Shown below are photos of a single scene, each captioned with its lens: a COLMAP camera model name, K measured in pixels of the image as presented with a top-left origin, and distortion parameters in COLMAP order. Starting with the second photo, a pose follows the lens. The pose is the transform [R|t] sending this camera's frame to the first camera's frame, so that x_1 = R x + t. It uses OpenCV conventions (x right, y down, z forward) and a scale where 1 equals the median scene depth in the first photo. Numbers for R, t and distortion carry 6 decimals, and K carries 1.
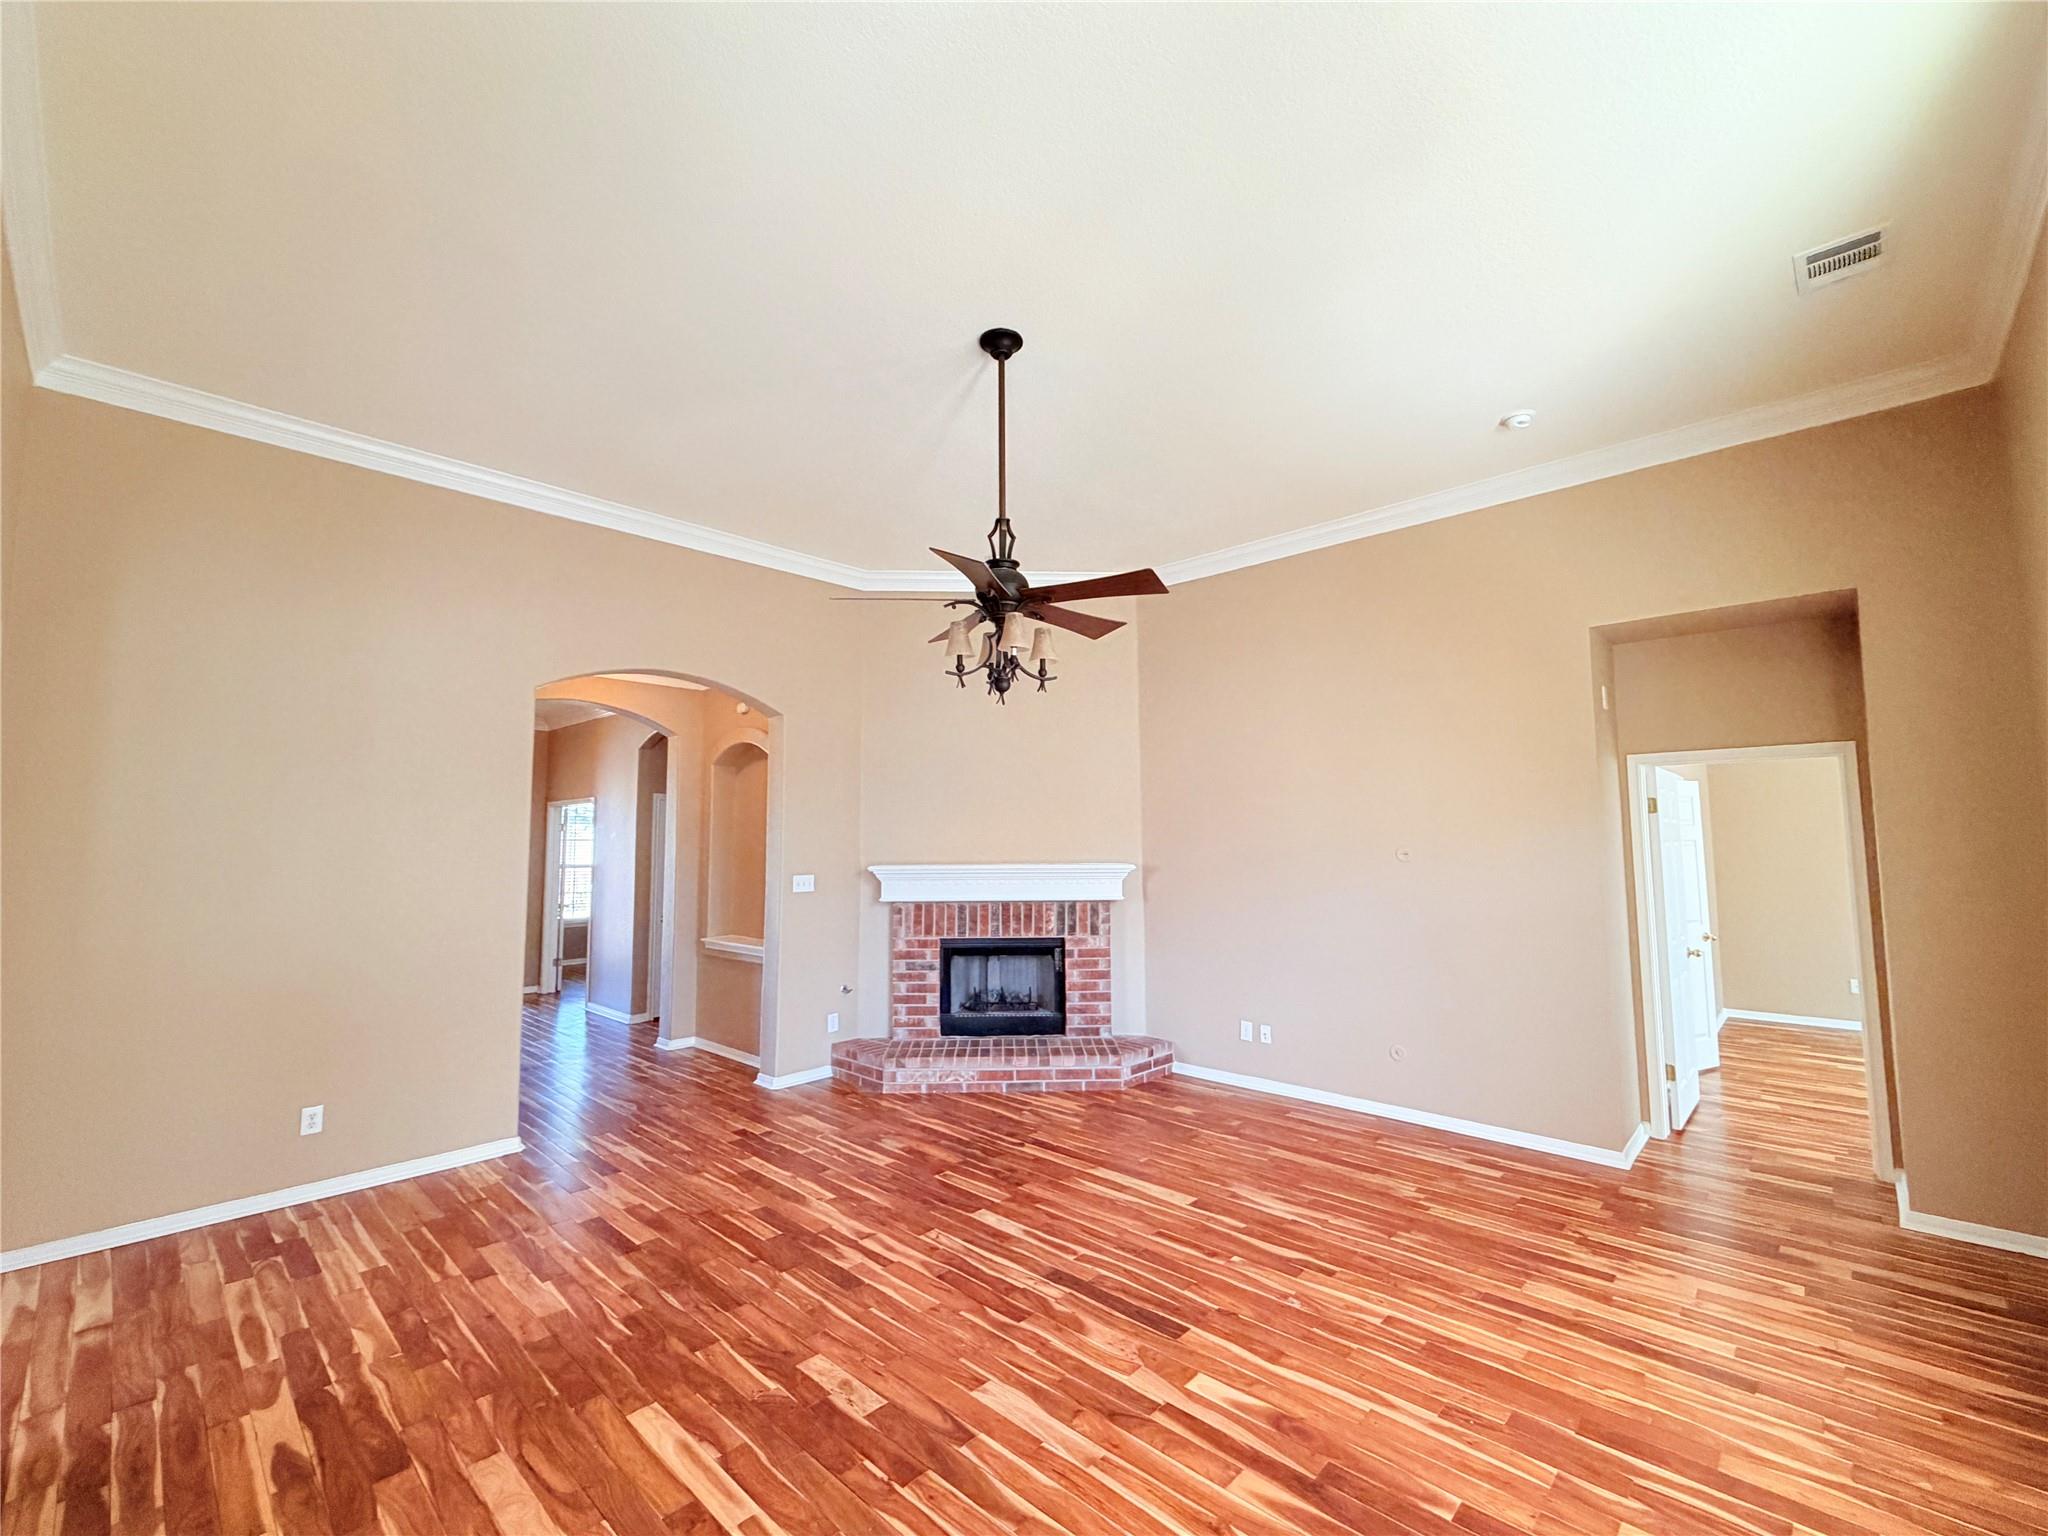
lens RADIAL K [[857.6, 0, 1024.6], [0, 857.6, 764.4], [0, 0, 1]] dist [0.001245, -0.000475]
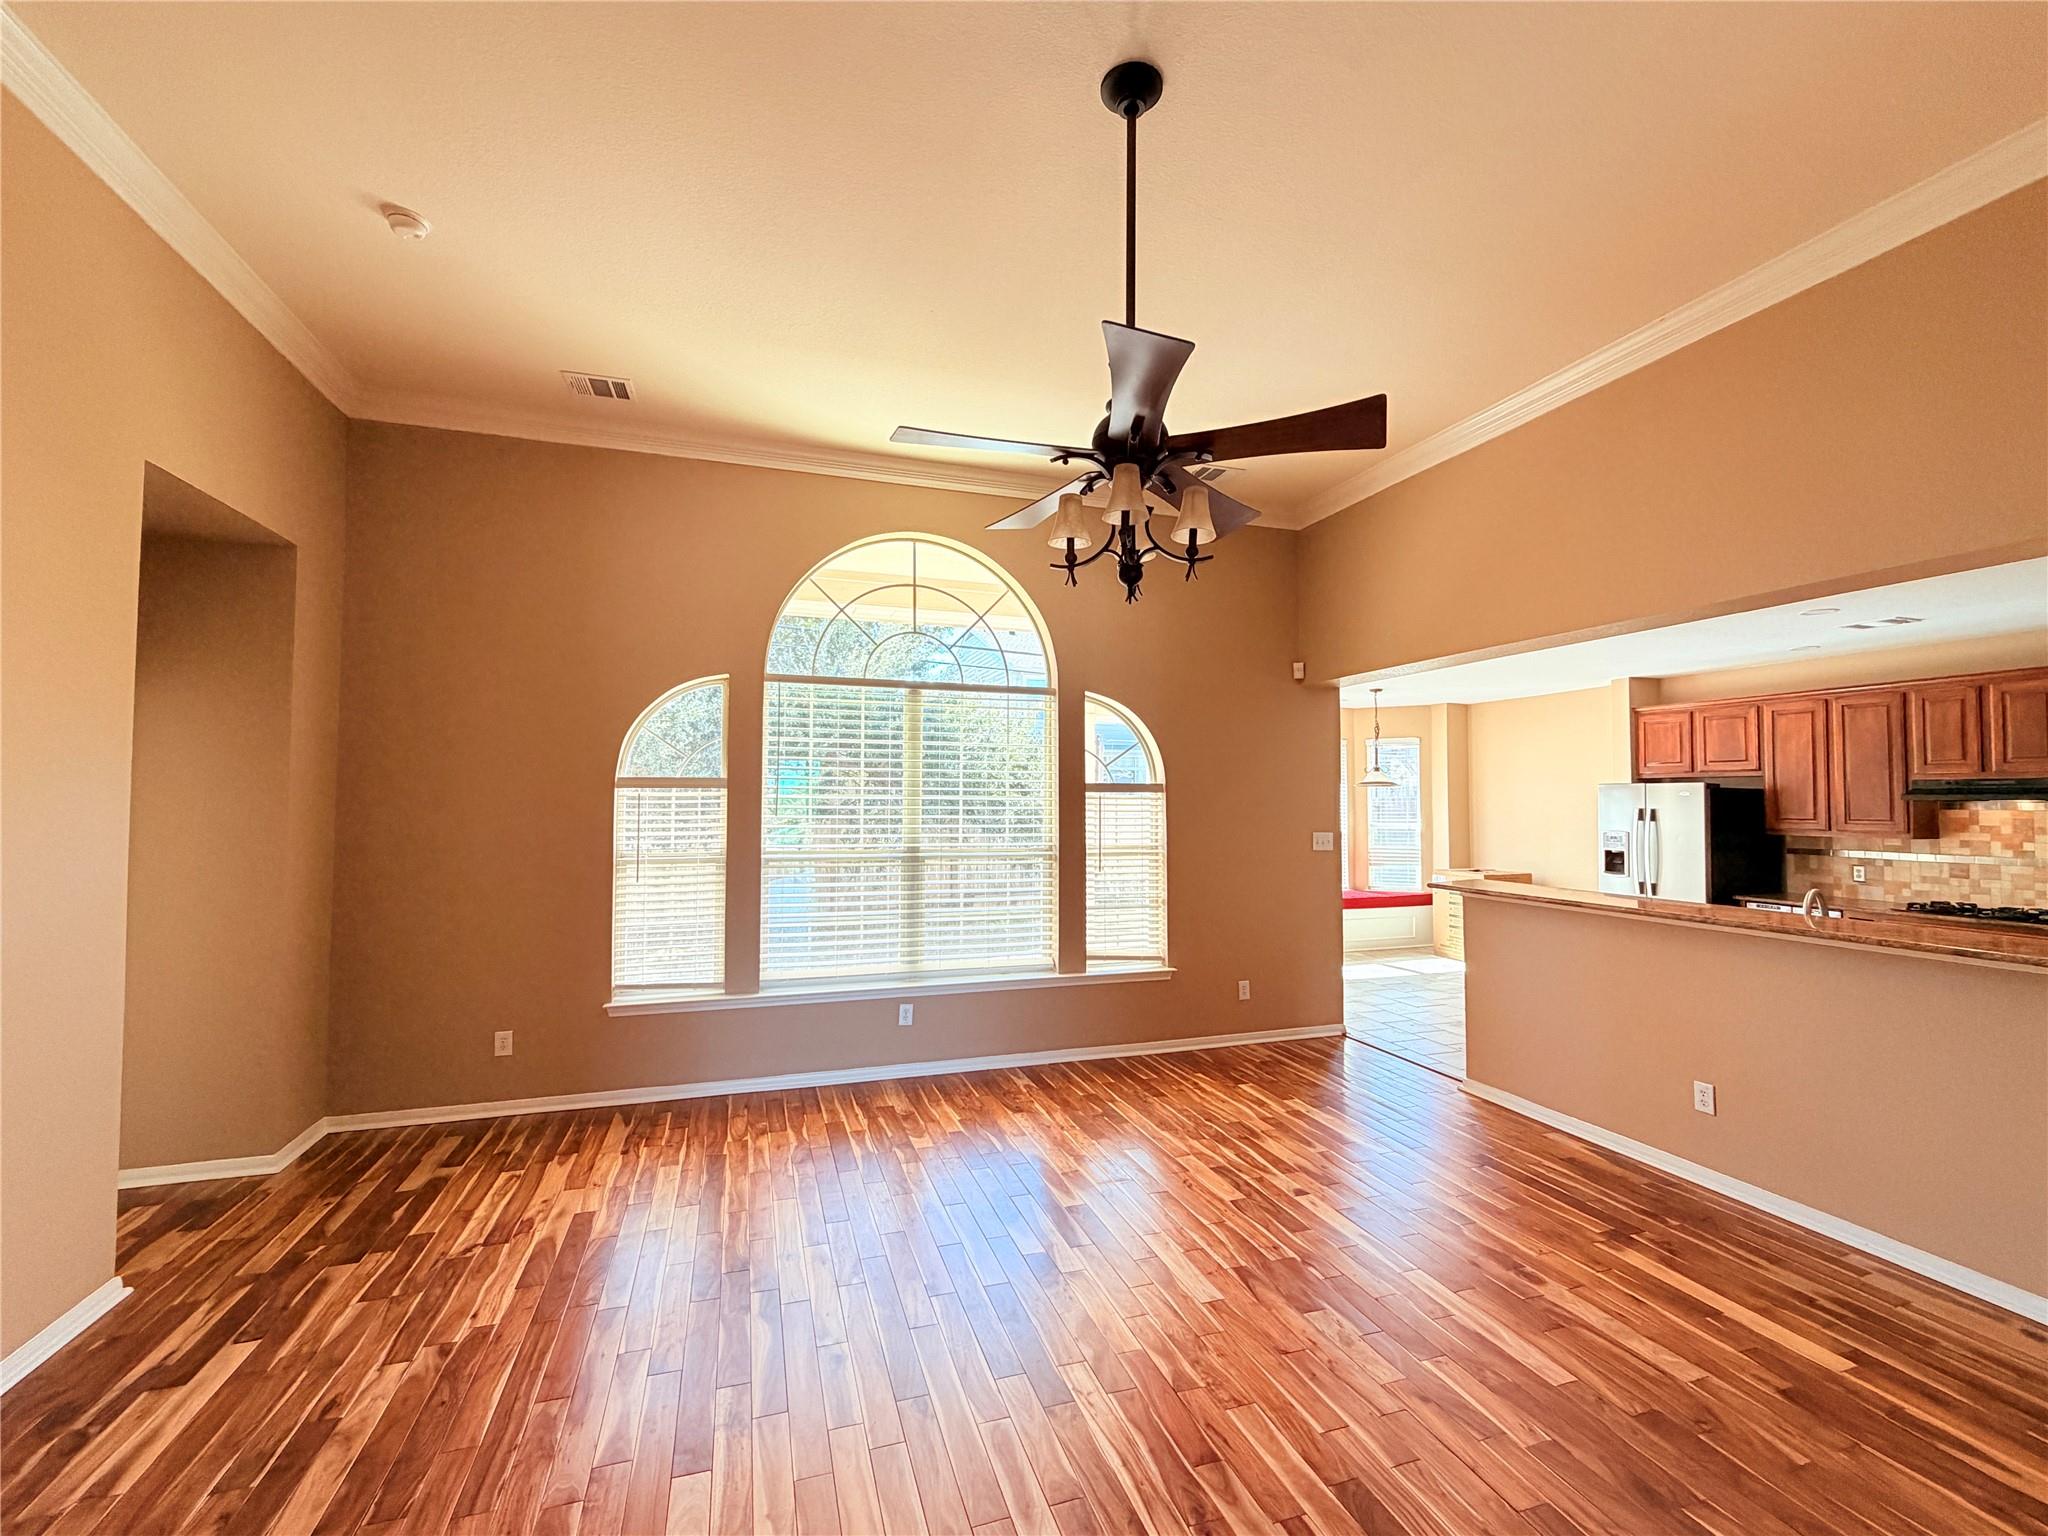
lens RADIAL K [[857.6, 0, 1026.1], [0, 857.6, 768.2], [0, 0, 1]] dist [0.001245, -0.000475]
pose [[-0.880697, 0.019816, 0.473266, -0.253620], [-0.043580, 0.991497, -0.122613, 0.140245], [-0.471671, -0.128610, -0.872345, 1.477536]]
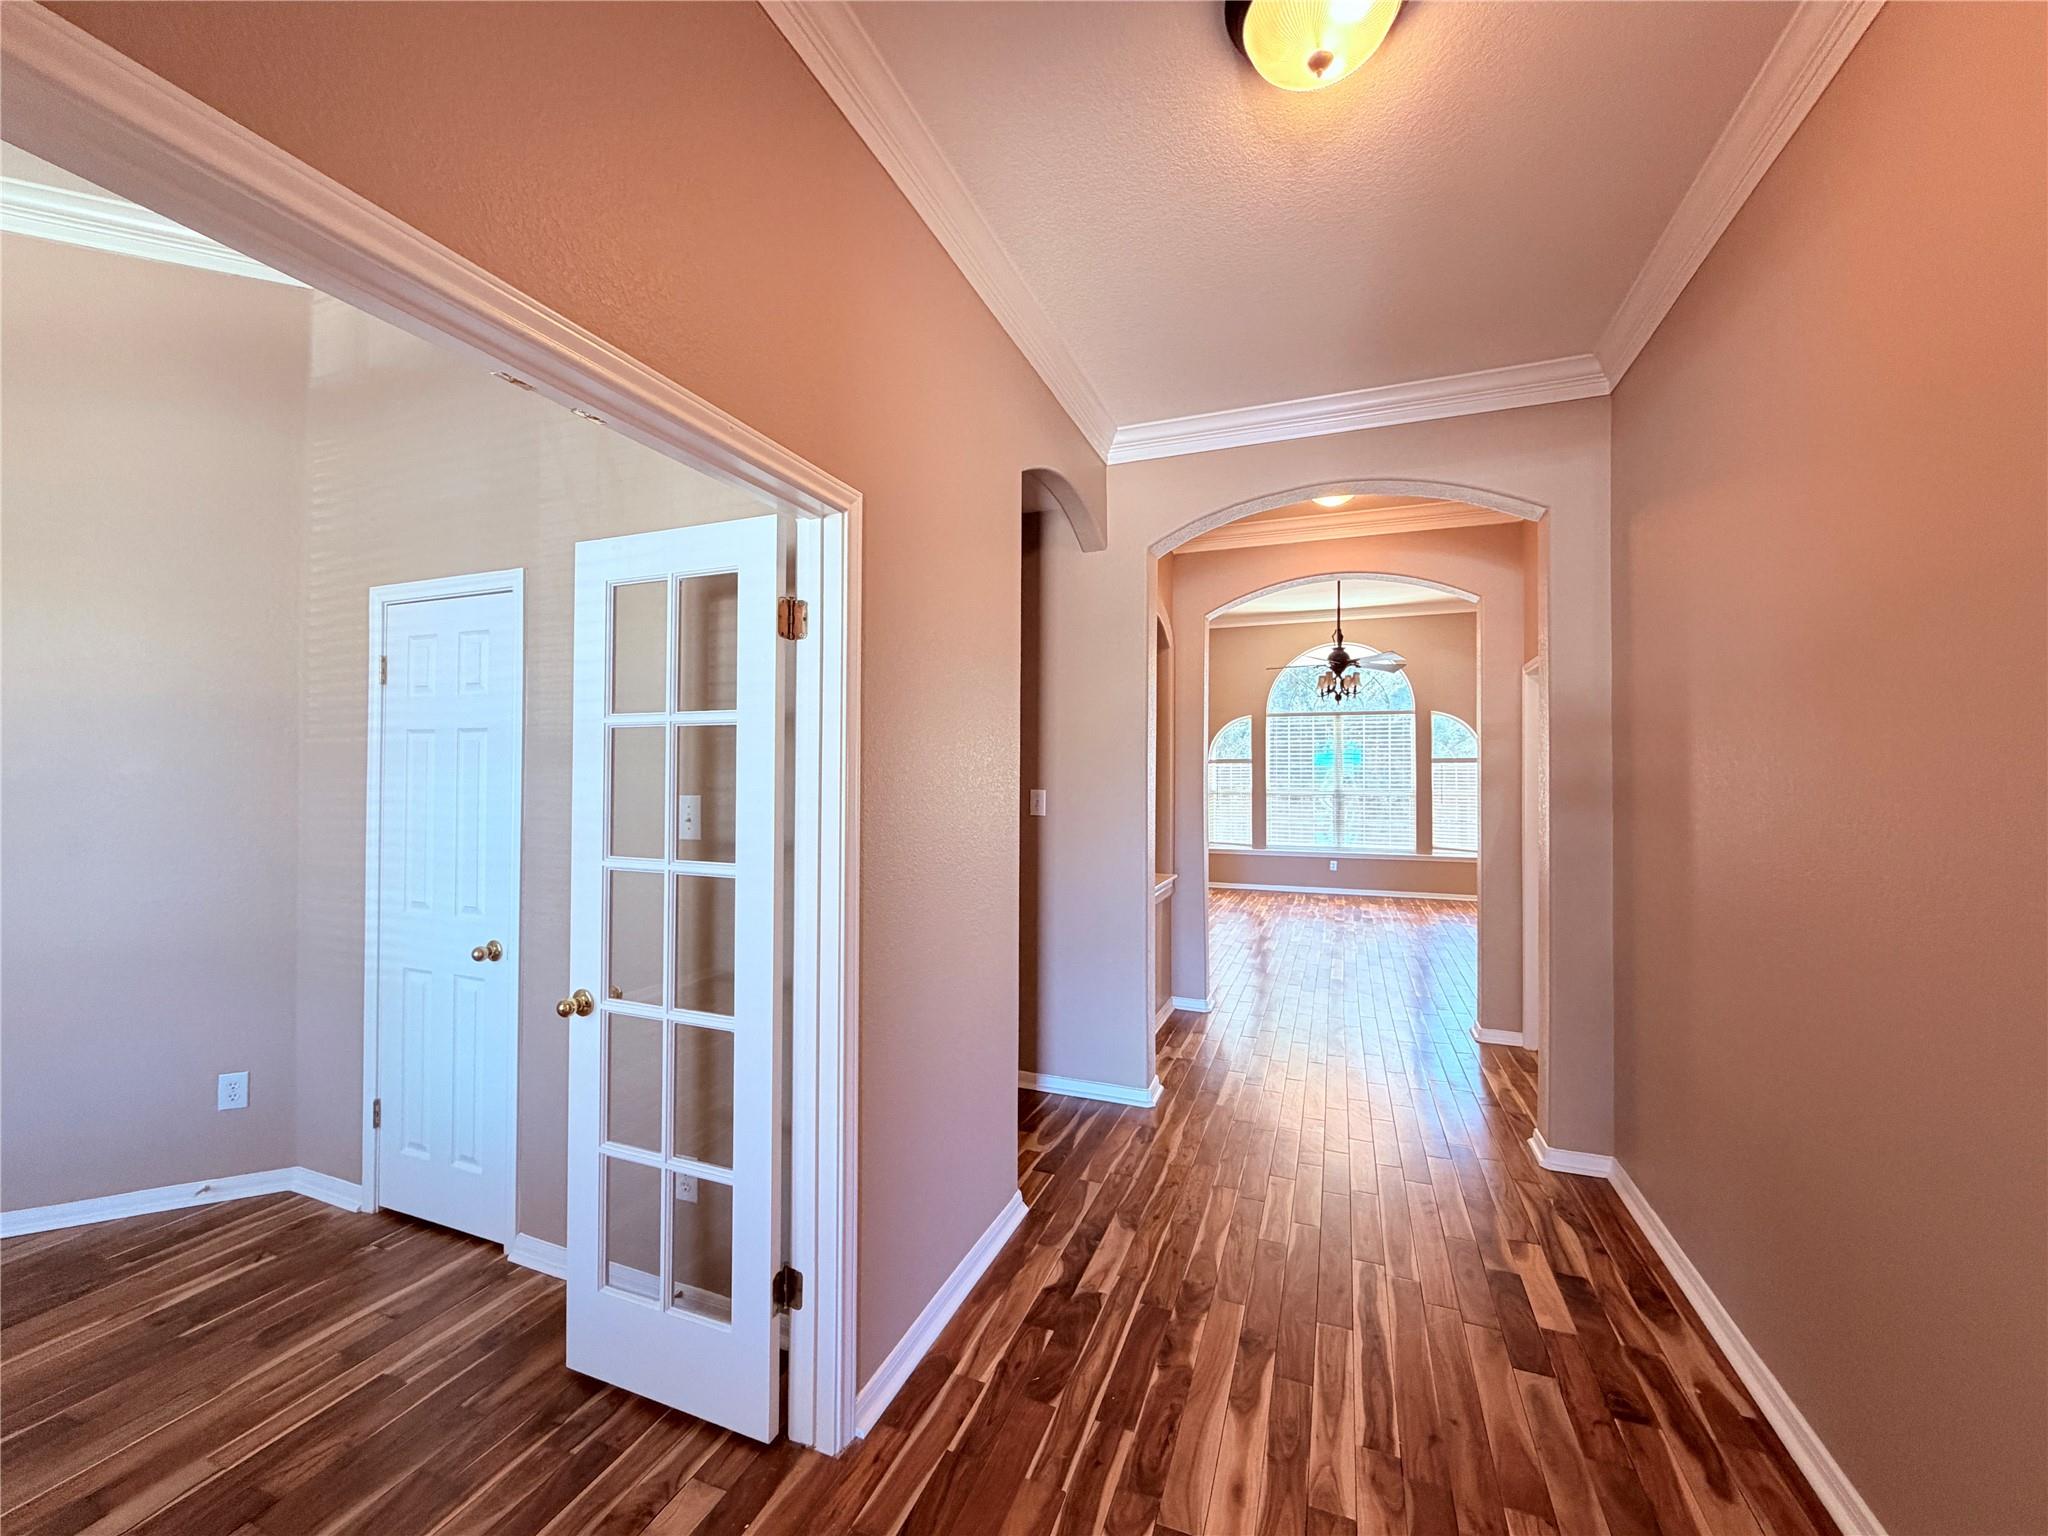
lens RADIAL K [[857.6, 0, 1009.6], [0, 857.6, 768.2], [0, 0, 1]] dist [0.001245, -0.000475]
pose [[-0.374917, 0.017911, 0.926885, -1.766598], [-0.088659, 0.994538, -0.055080, 0.295138], [-0.922809, -0.102827, -0.371282, 2.498653]]
